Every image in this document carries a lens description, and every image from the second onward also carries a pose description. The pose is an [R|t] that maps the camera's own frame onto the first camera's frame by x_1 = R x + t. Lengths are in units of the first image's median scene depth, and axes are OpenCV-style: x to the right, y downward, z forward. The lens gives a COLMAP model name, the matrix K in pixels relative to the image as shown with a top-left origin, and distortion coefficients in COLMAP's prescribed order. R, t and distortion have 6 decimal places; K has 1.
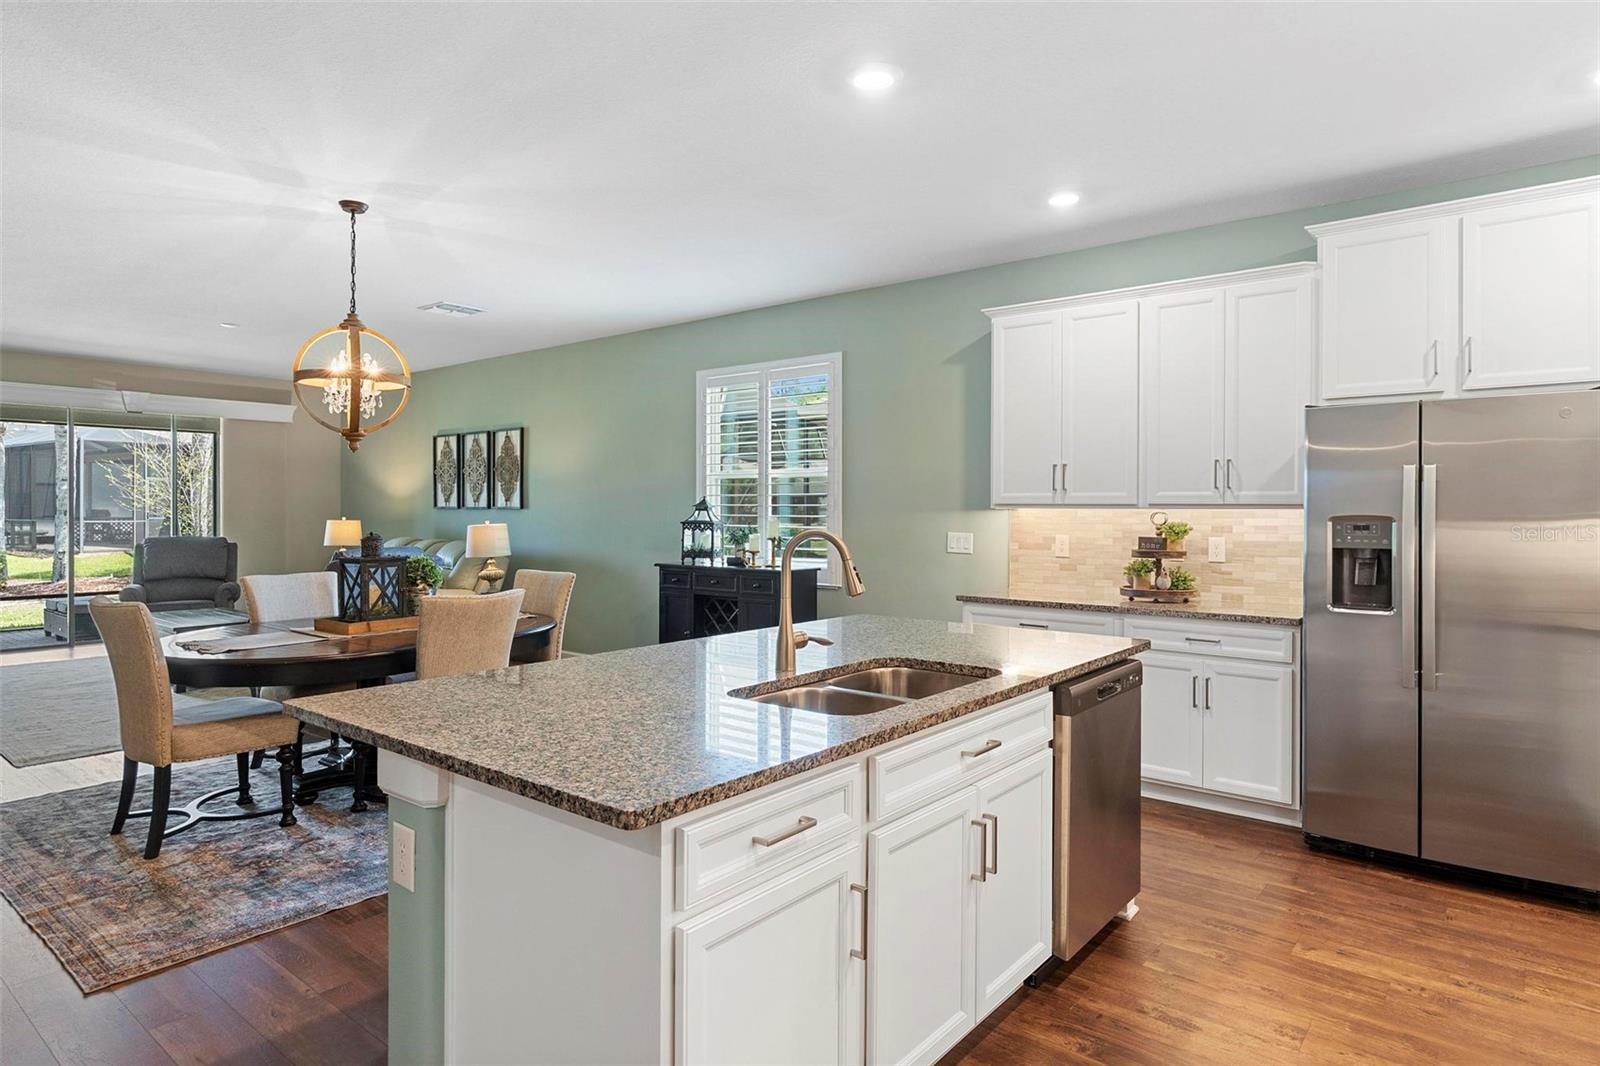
lens RADIAL K [[915.3, 0, 799.3], [0, 915.3, 513.4], [0, 0, 1]] dist [0.000819, 0.002556]
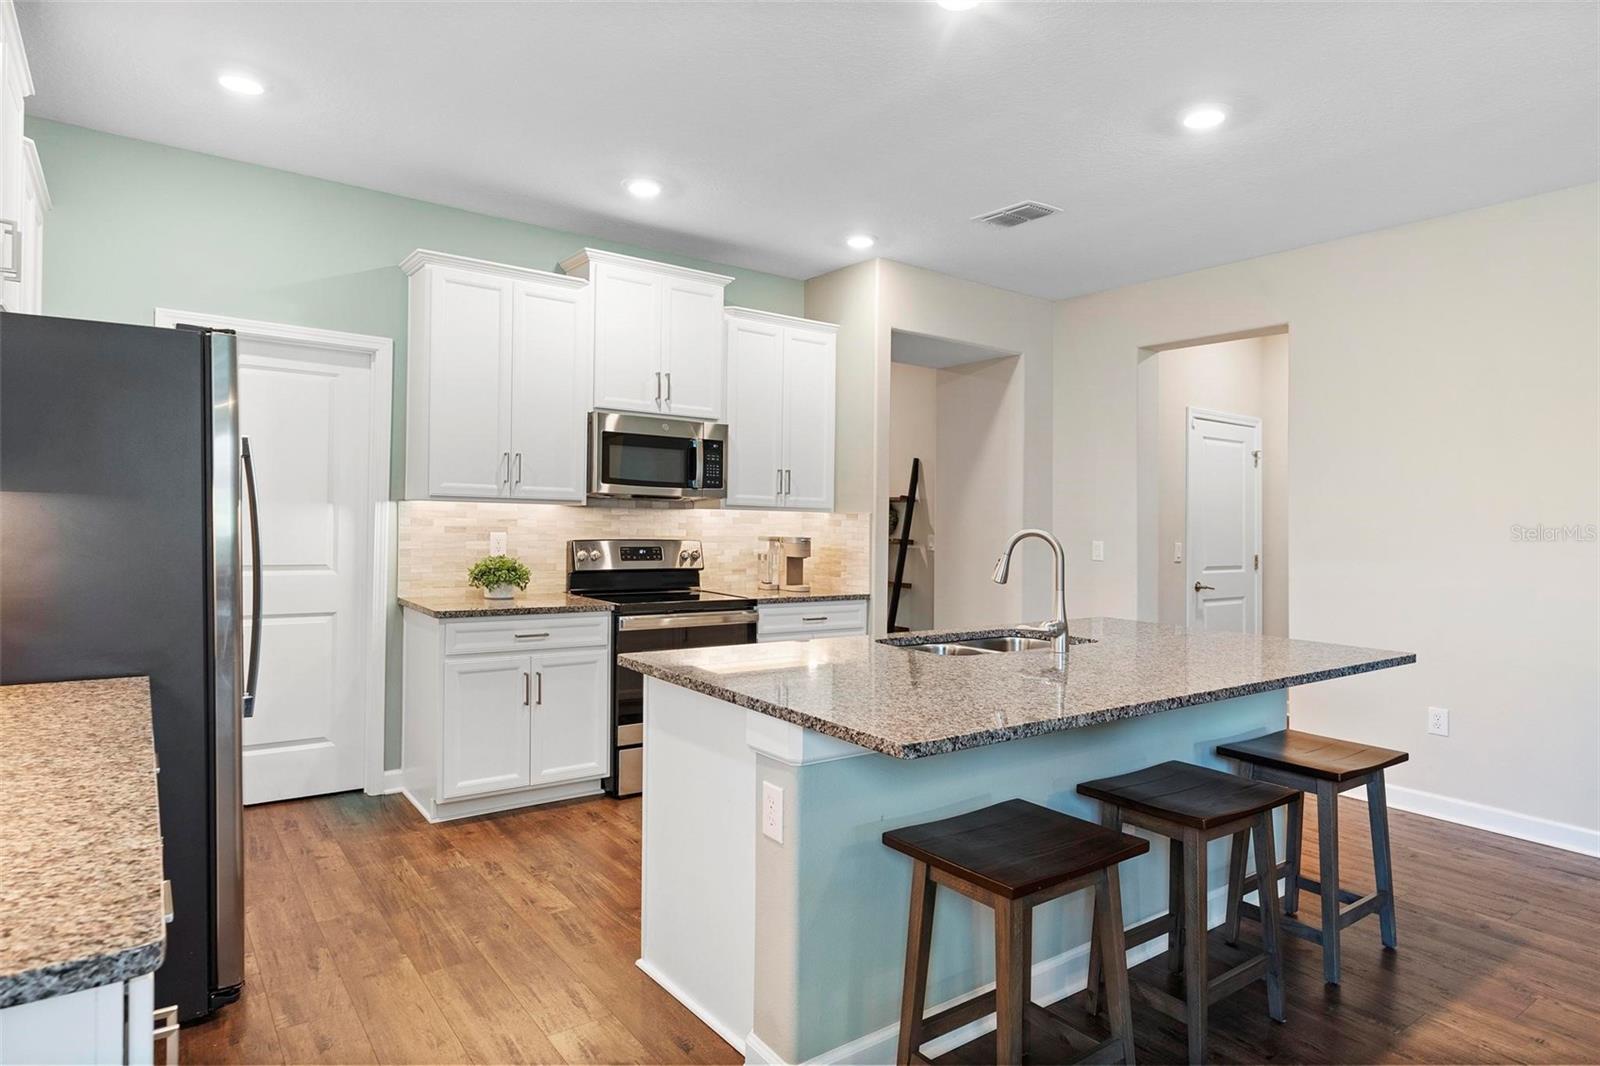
lens RADIAL K [[902.8, 0, 794.3], [0, 902.8, 512.5], [0, 0, 1]] dist [0.000021, 0.001138]
pose [[-0.967502, -0.022153, 0.251890, 0.011520], [-0.023389, 0.999725, -0.001912, 0.002300], [-0.251778, -0.007741, -0.967754, 1.244881]]
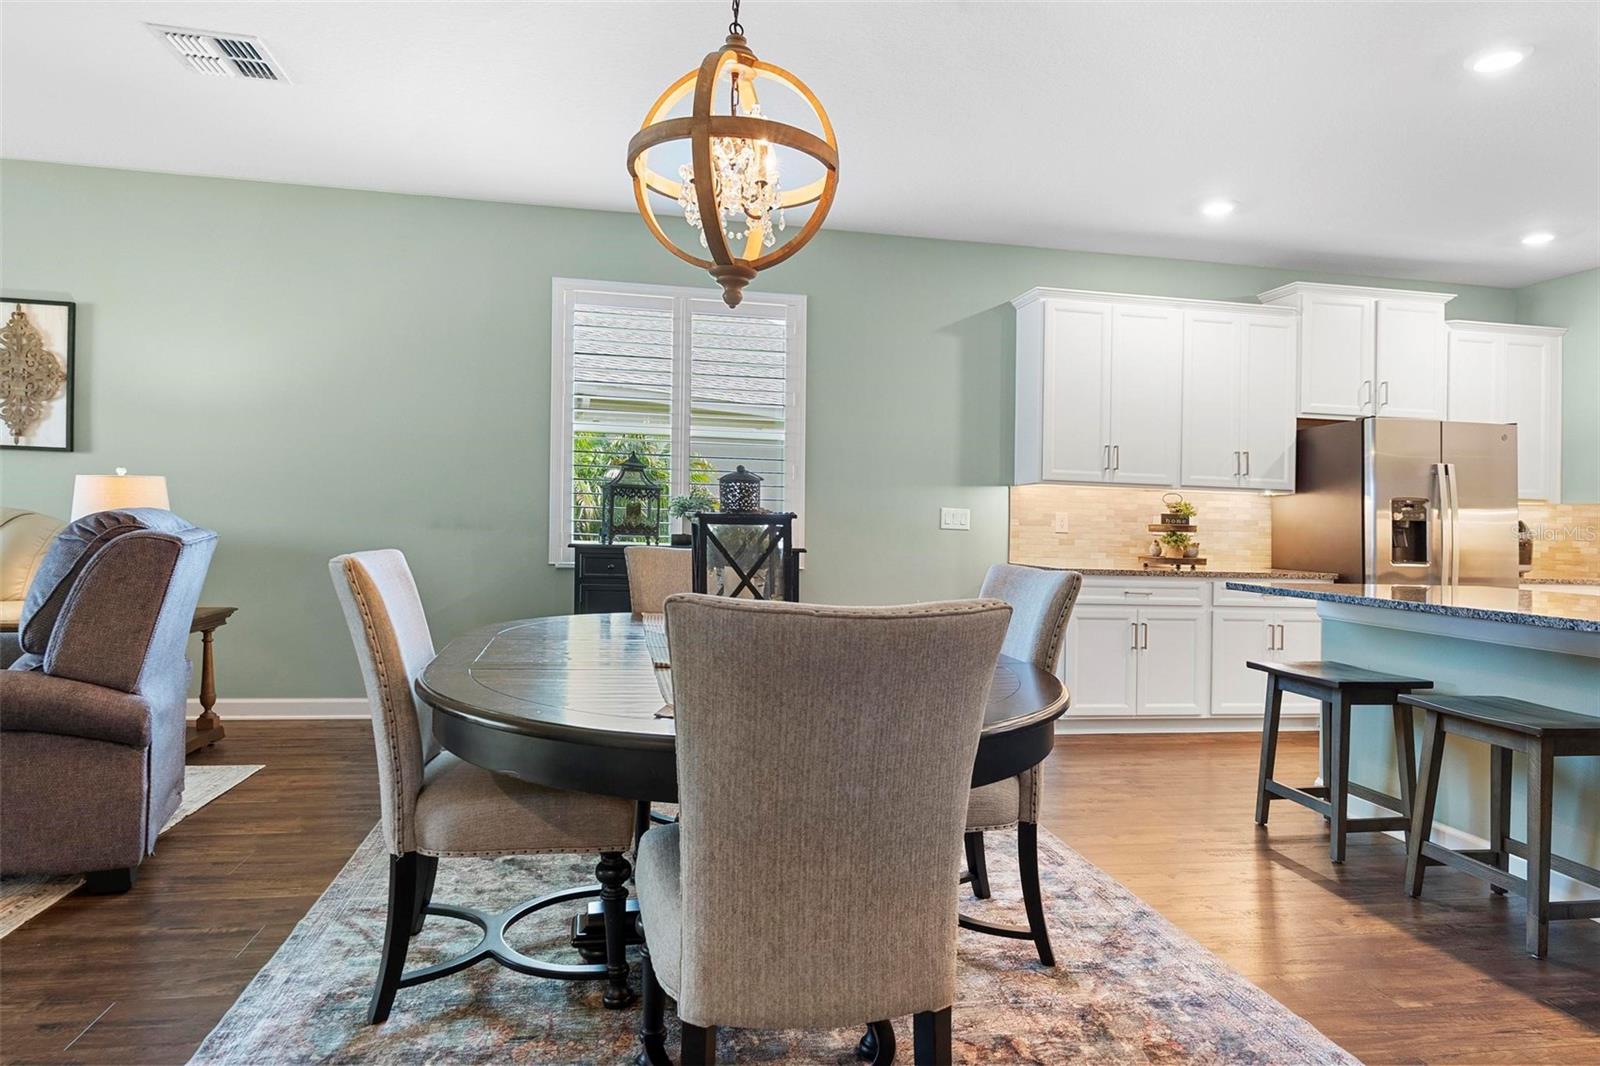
lens RADIAL K [[902.8, 0, 794.3], [0, 902.8, 512.5], [0, 0, 1]] dist [0.000021, 0.001138]
pose [[0.656667, 0.026985, 0.753697, -0.827145], [-0.025109, 0.999588, -0.013913, 0.054018], [-0.753762, -0.009789, 0.657074, 0.626866]]
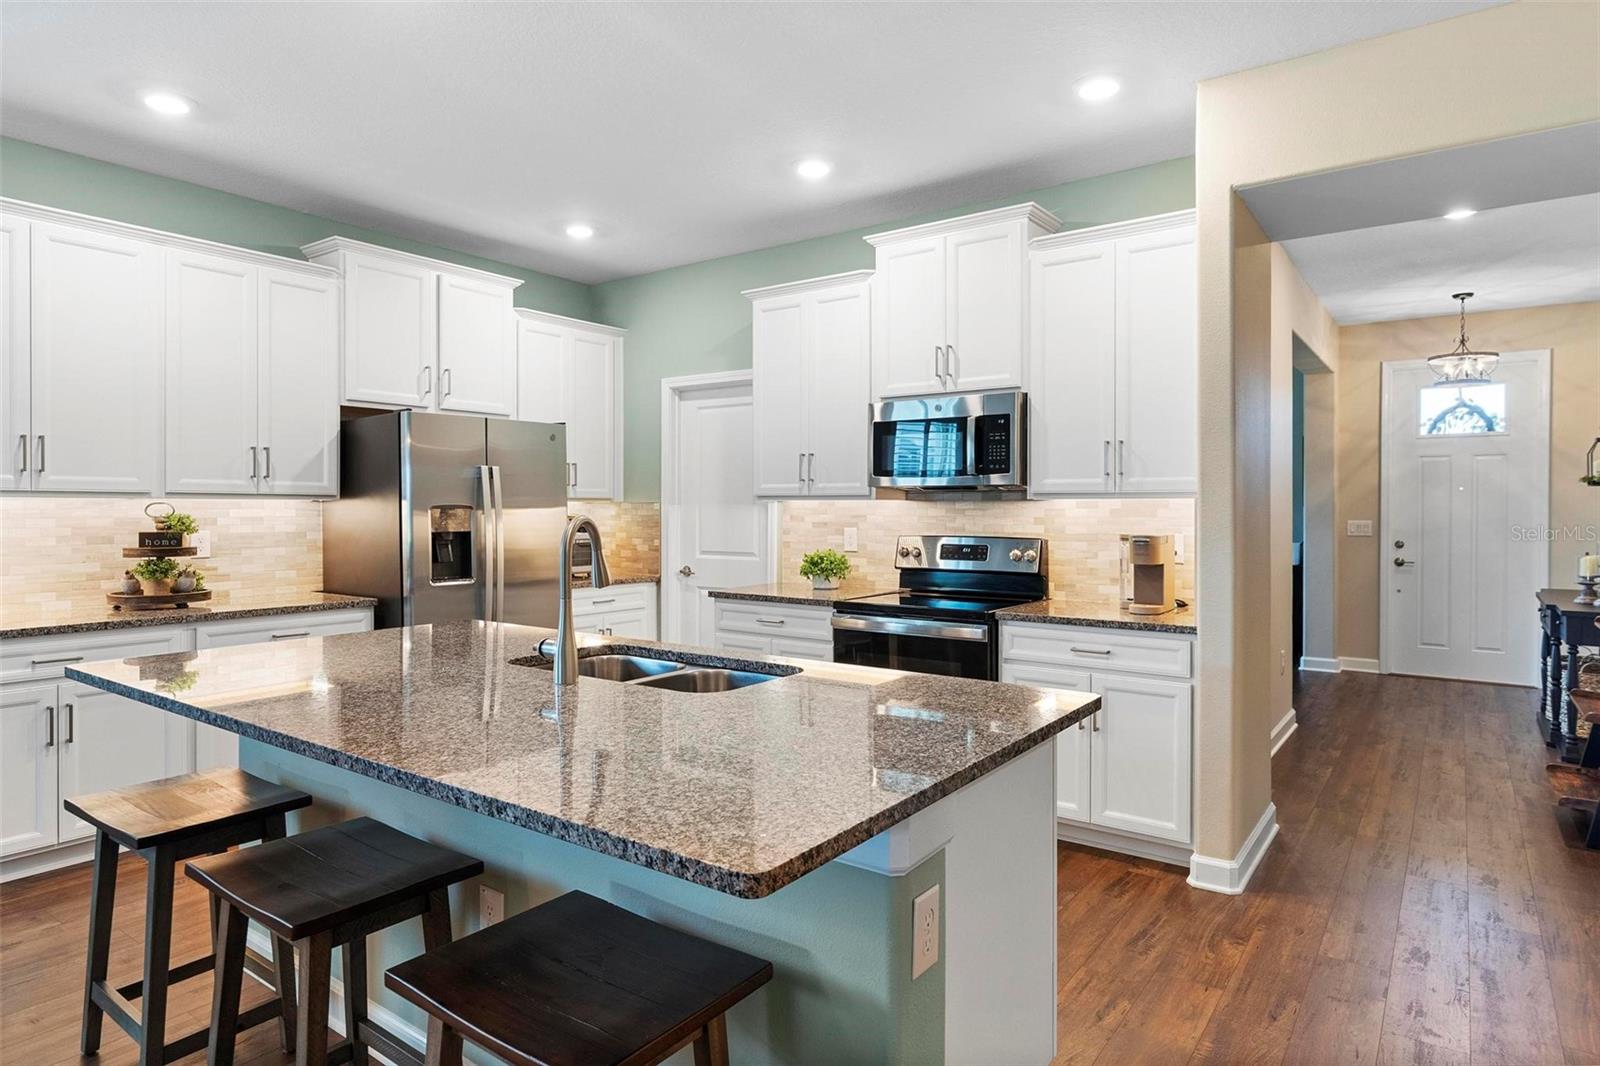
lens RADIAL K [[913.1, 0, 795.5], [0, 913.1, 523.6], [0, 0, 1]] dist [-0.000653, -0.000193]
pose [[-0.048846, -0.019133, 0.998623, -0.493895], [0.003693, 0.999806, 0.019337, 0.004274], [-0.998800, 0.004632, -0.048765, 0.471631]]
